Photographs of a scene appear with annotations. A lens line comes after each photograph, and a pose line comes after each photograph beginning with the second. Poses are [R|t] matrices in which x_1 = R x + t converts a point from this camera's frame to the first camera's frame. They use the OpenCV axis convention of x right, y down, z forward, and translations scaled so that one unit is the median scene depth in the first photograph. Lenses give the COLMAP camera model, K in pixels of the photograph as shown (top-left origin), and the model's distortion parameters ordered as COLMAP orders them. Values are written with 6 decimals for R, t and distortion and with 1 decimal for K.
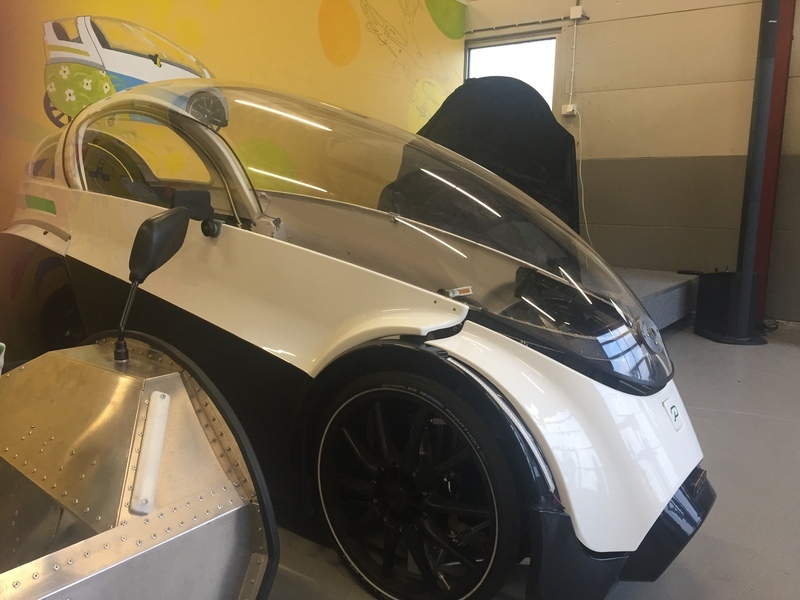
lens RADIAL K [[686.2, 0, 399.6], [0, 686.2, 300.0], [0, 0, 1]] dist [0.088497, -0.106931]
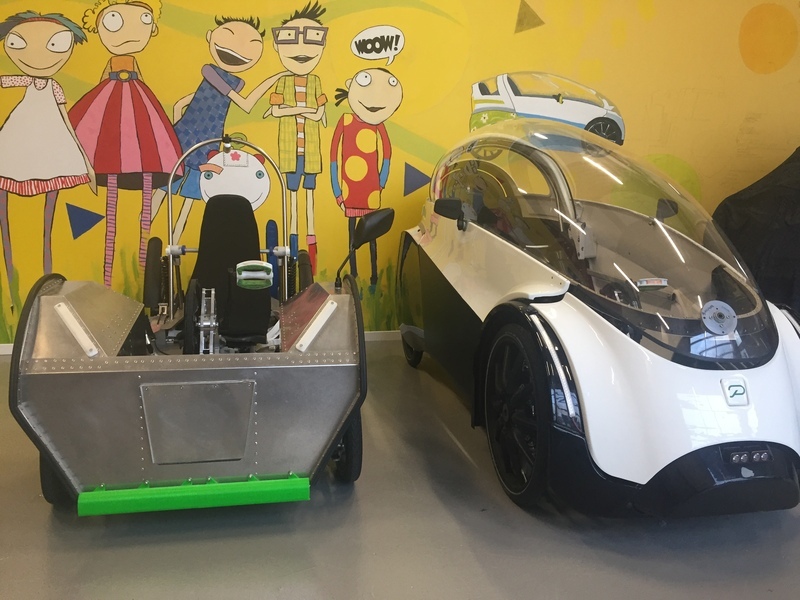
lens RADIAL K [[686.2, 0, 401.7], [0, 686.2, 307.3], [0, 0, 1]] dist [0.088497, -0.106931]
pose [[0.724514, 0.091008, -0.683225, 0.366023], [-0.100726, 0.994583, 0.025670, 0.026538], [0.681860, 0.050220, 0.729757, -0.087987]]
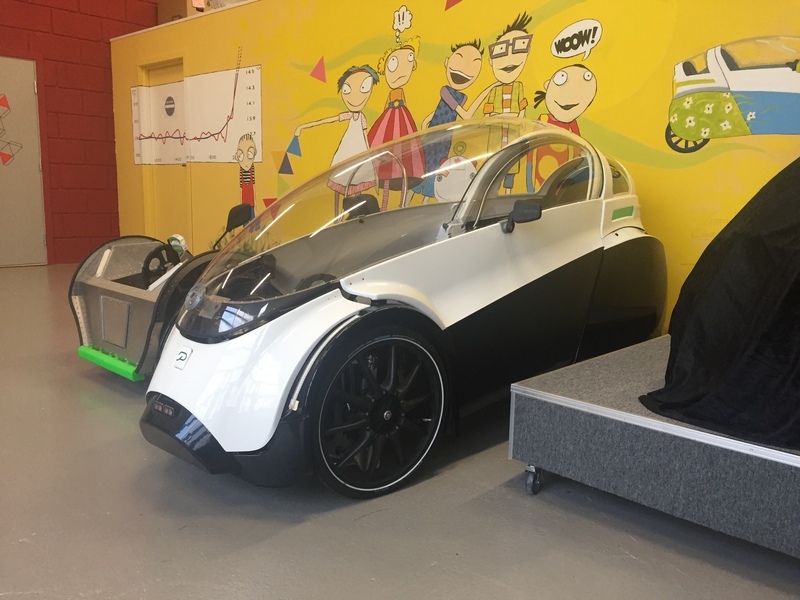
lens RADIAL K [[686.2, 0, 398.6], [0, 686.2, 297.3], [0, 0, 1]] dist [0.088497, -0.106931]
pose [[-0.143249, 0.120262, -0.982353, 0.757701], [-0.177498, 0.973374, 0.145046, -0.094109], [0.973640, 0.195143, -0.118088, 0.728158]]
